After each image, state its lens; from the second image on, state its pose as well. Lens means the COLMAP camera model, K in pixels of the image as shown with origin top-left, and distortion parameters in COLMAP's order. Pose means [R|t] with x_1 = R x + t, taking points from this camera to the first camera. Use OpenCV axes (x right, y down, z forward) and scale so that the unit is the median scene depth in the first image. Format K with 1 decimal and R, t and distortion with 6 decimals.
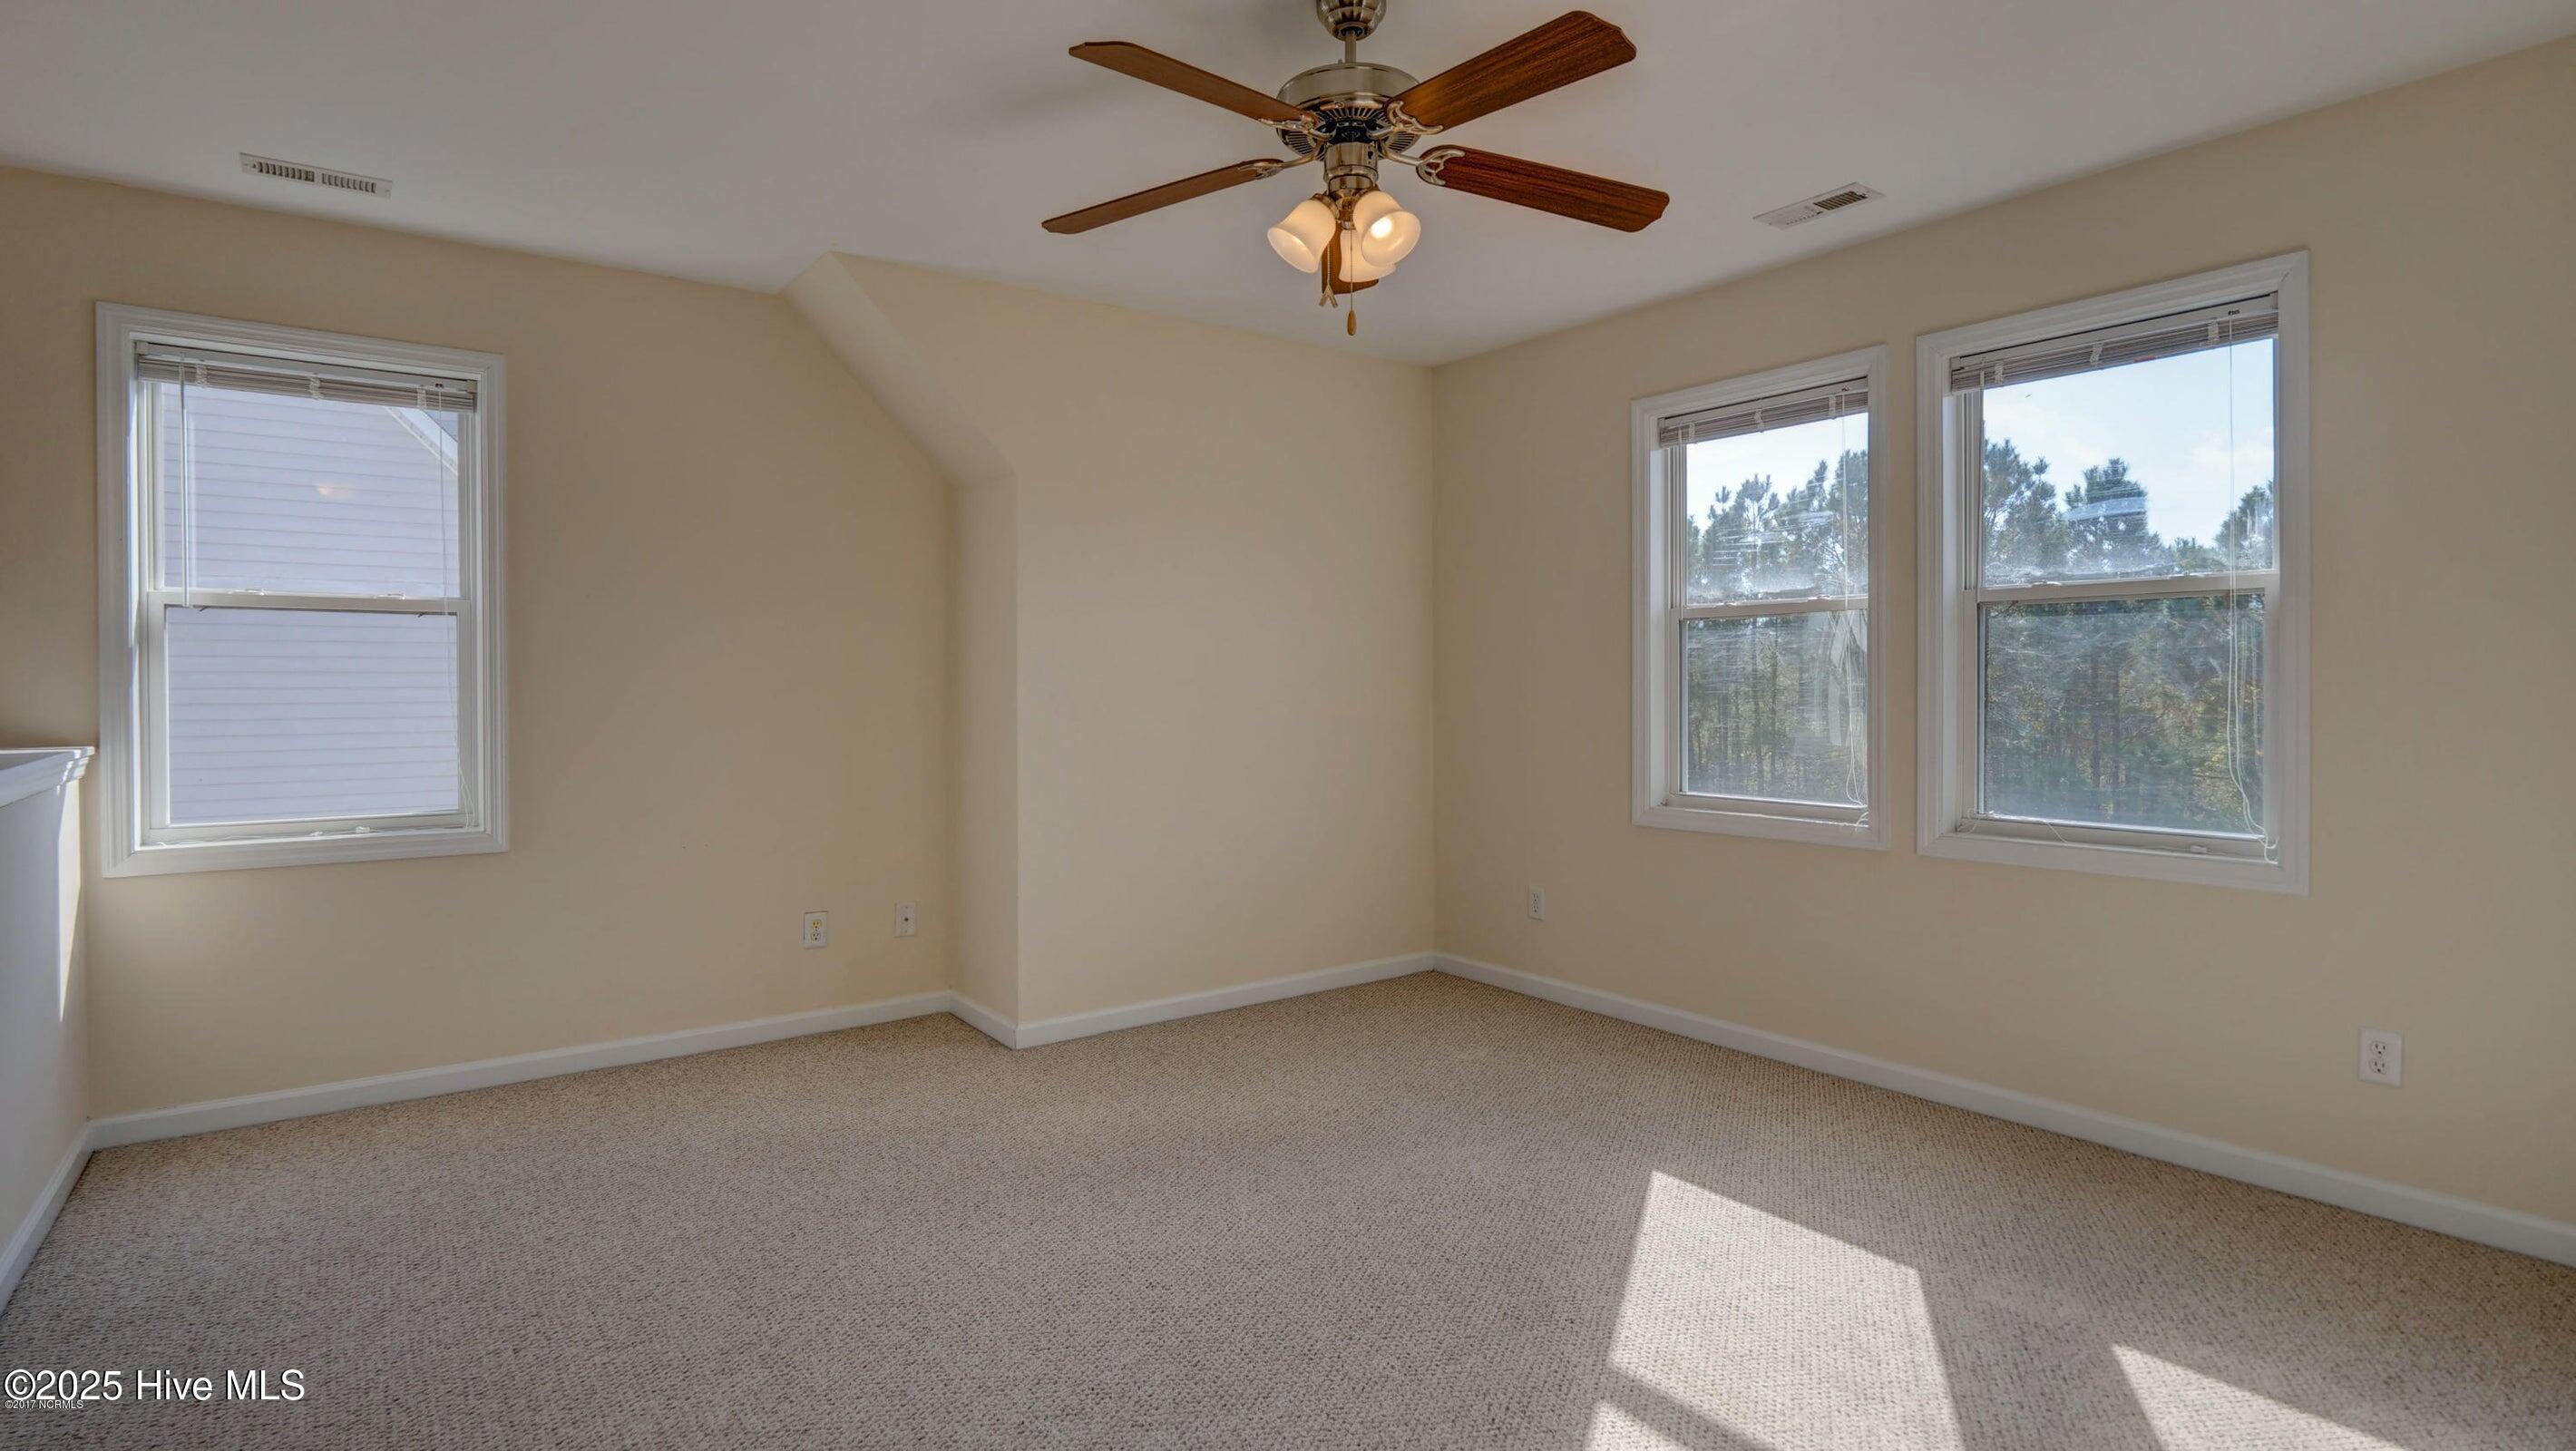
lens RADIAL K [[1261.6, 0, 1276.3], [0, 1261.6, 691.2], [0, 0, 1]] dist [-0.015991, 0.000373]
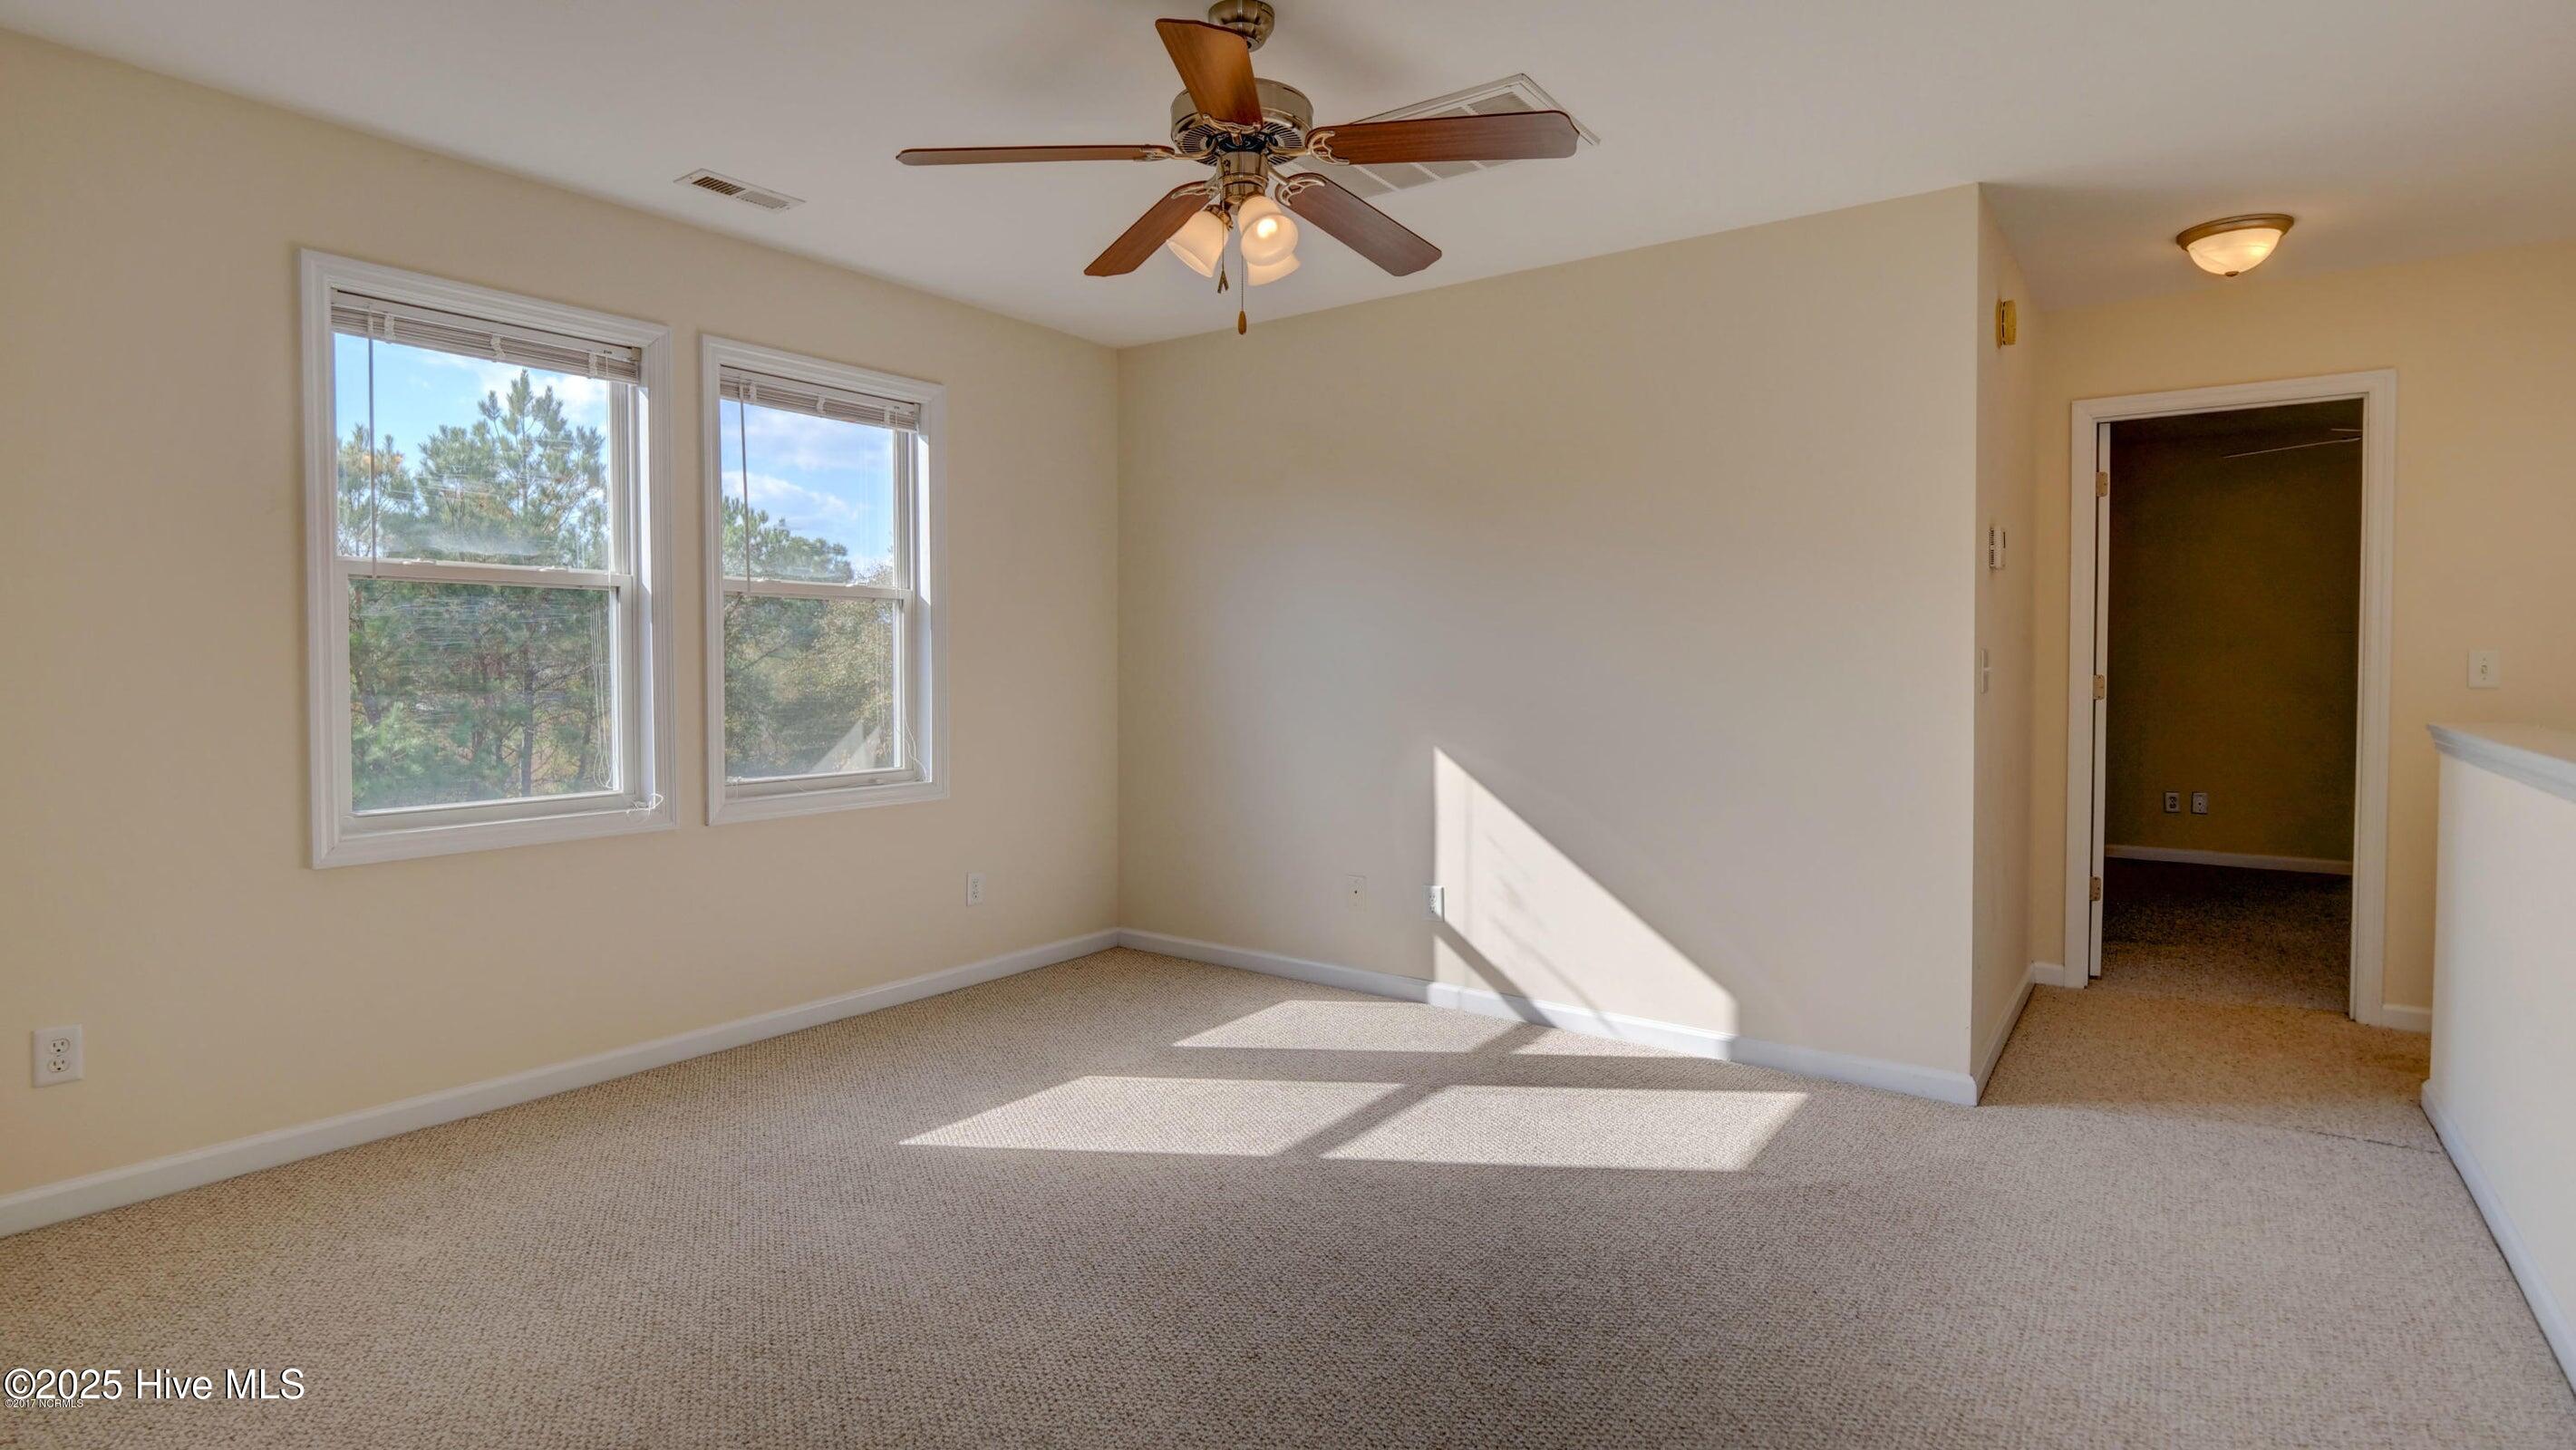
lens RADIAL K [[1261.6, 0, 1276.3], [0, 1261.6, 690.7], [0, 0, 1]] dist [-0.015991, 0.000373]
pose [[-0.307359, -0.020005, 0.951383, -0.673888], [0.005269, 0.999728, 0.022724, -0.005430], [-0.951579, 0.011997, -0.307170, 0.911090]]
